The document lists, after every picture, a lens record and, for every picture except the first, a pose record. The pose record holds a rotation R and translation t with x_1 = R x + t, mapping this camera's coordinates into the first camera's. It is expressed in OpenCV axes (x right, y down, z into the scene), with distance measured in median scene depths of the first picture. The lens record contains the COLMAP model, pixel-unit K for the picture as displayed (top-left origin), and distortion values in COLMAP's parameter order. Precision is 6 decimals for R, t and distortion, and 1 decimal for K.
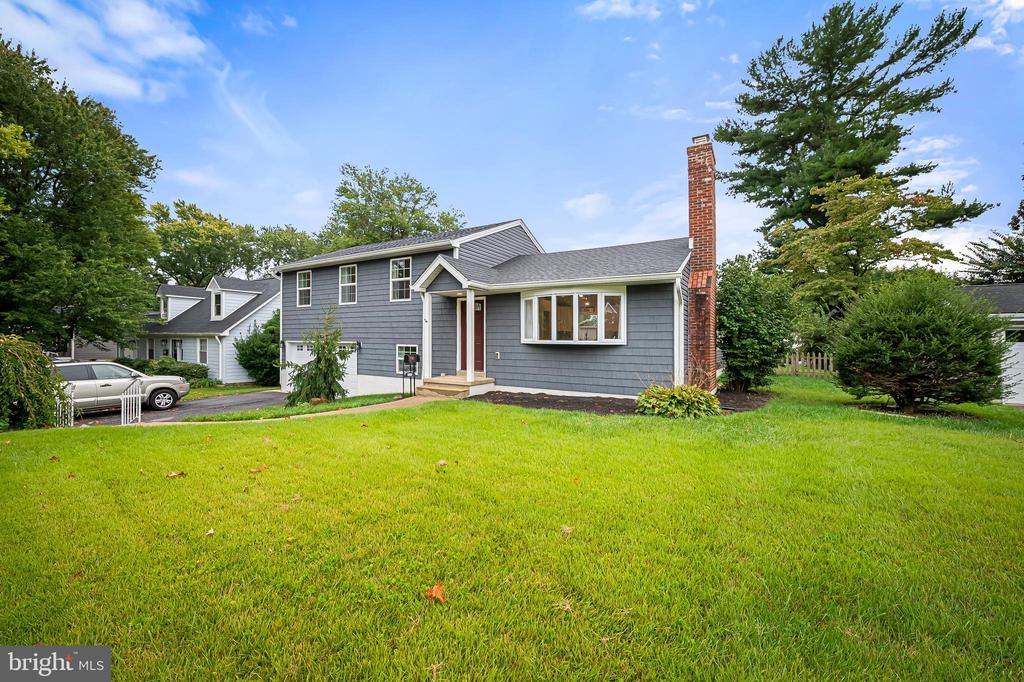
lens RADIAL K [[397.1, 0, 512.0], [0, 397.1, 341.0], [0, 0, 1]] dist [-0.001257, -0.000510]
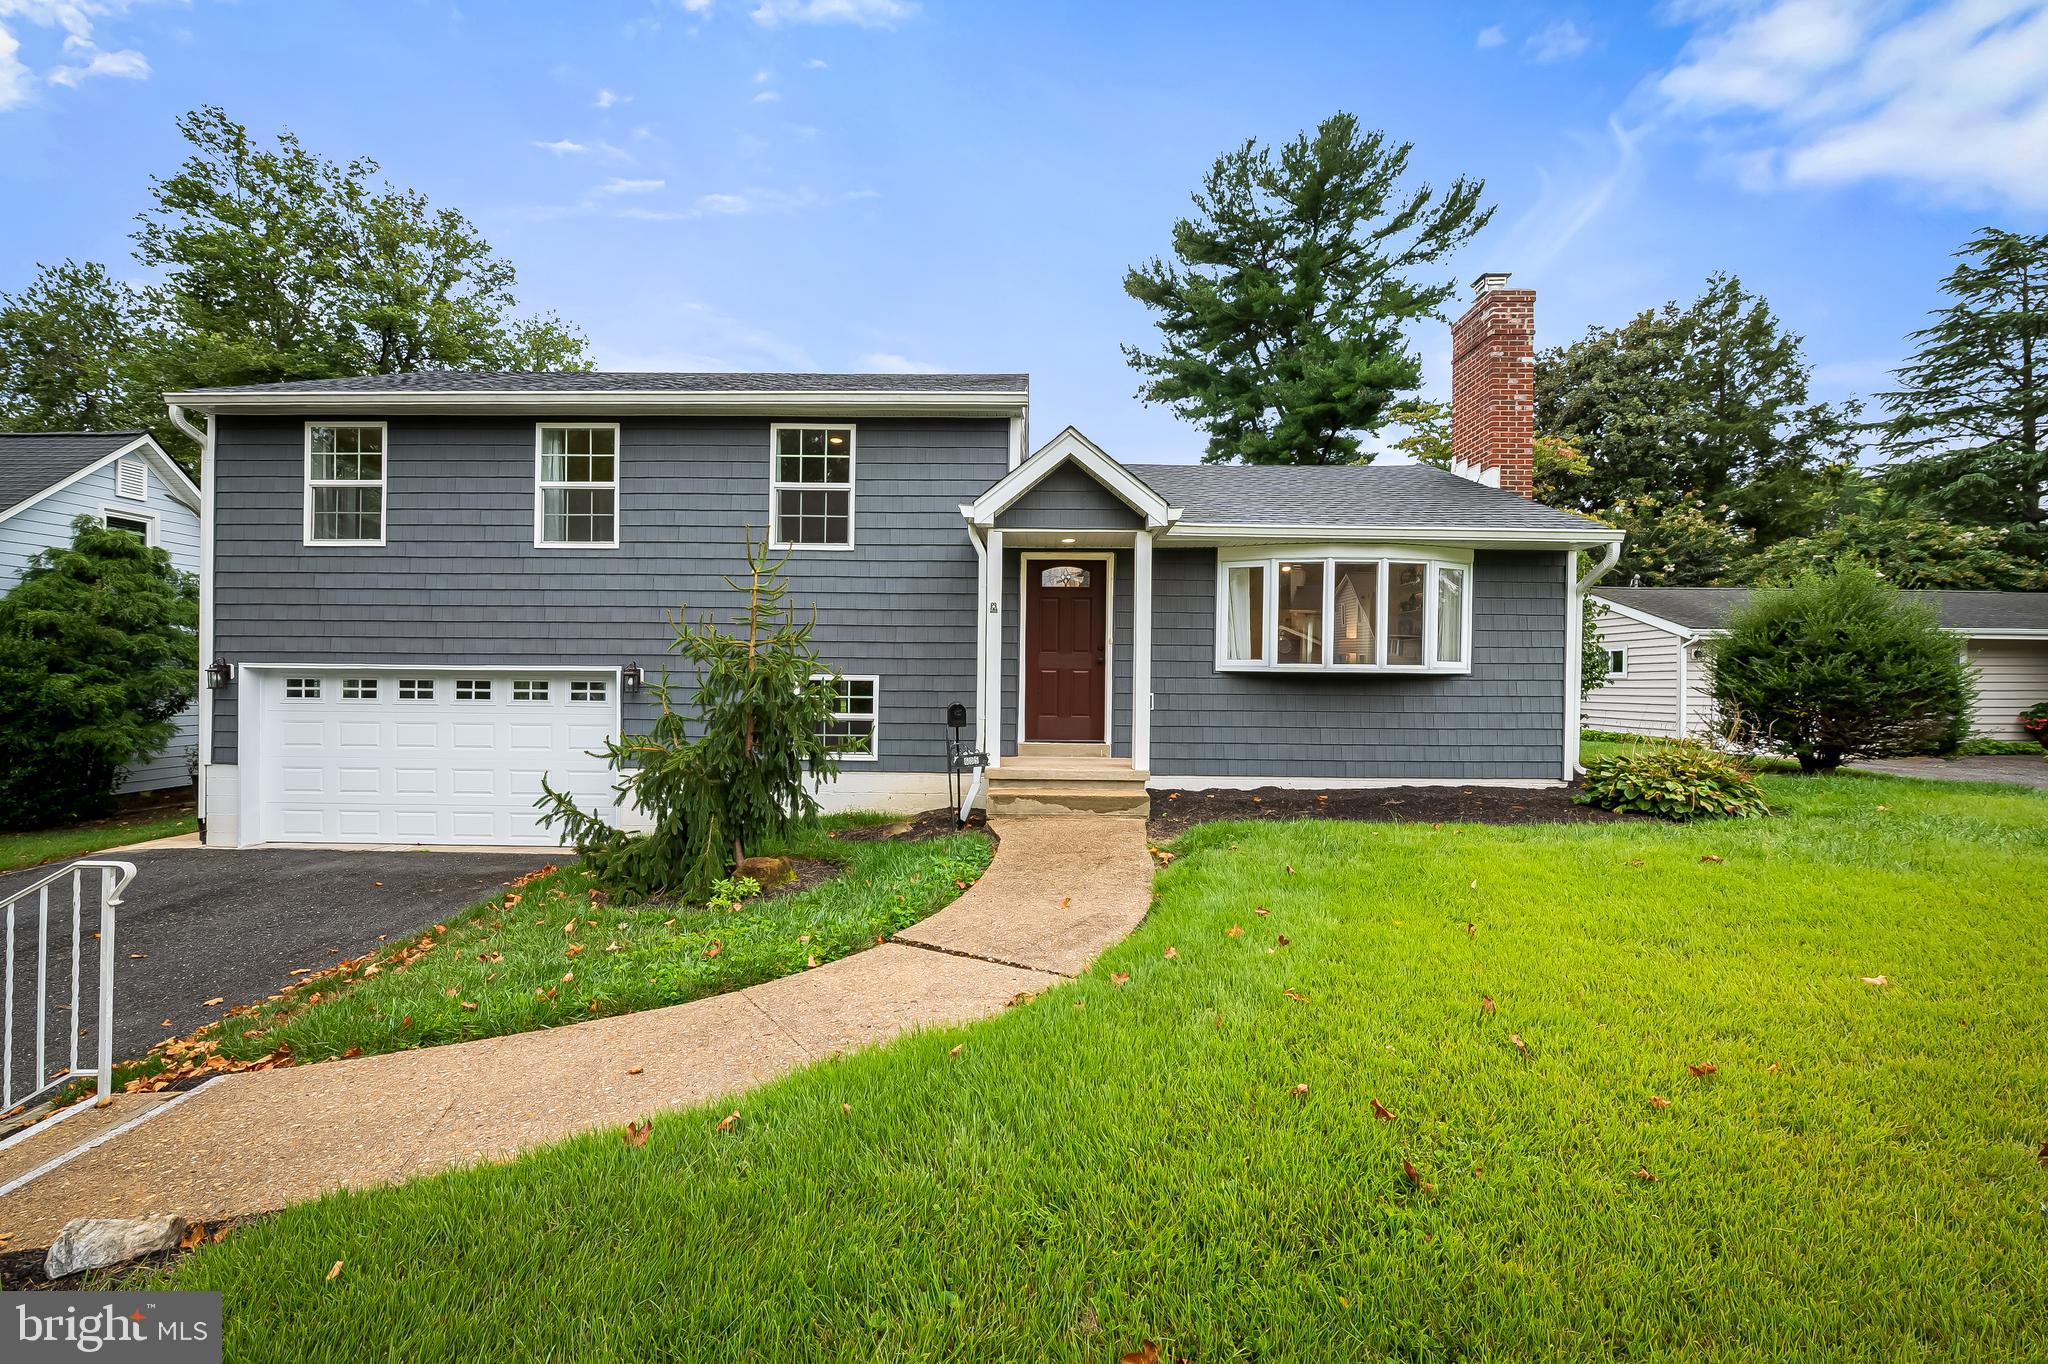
lens RADIAL K [[811.3, 0, 1026.9], [0, 811.3, 675.4], [0, 0, 1]] dist [-0.006984, -0.000348]
pose [[0.871105, -0.005939, 0.491060, -0.372300], [-0.002567, 0.999858, 0.016646, -0.002205], [-0.491090, -0.015761, 0.870966, 0.232332]]
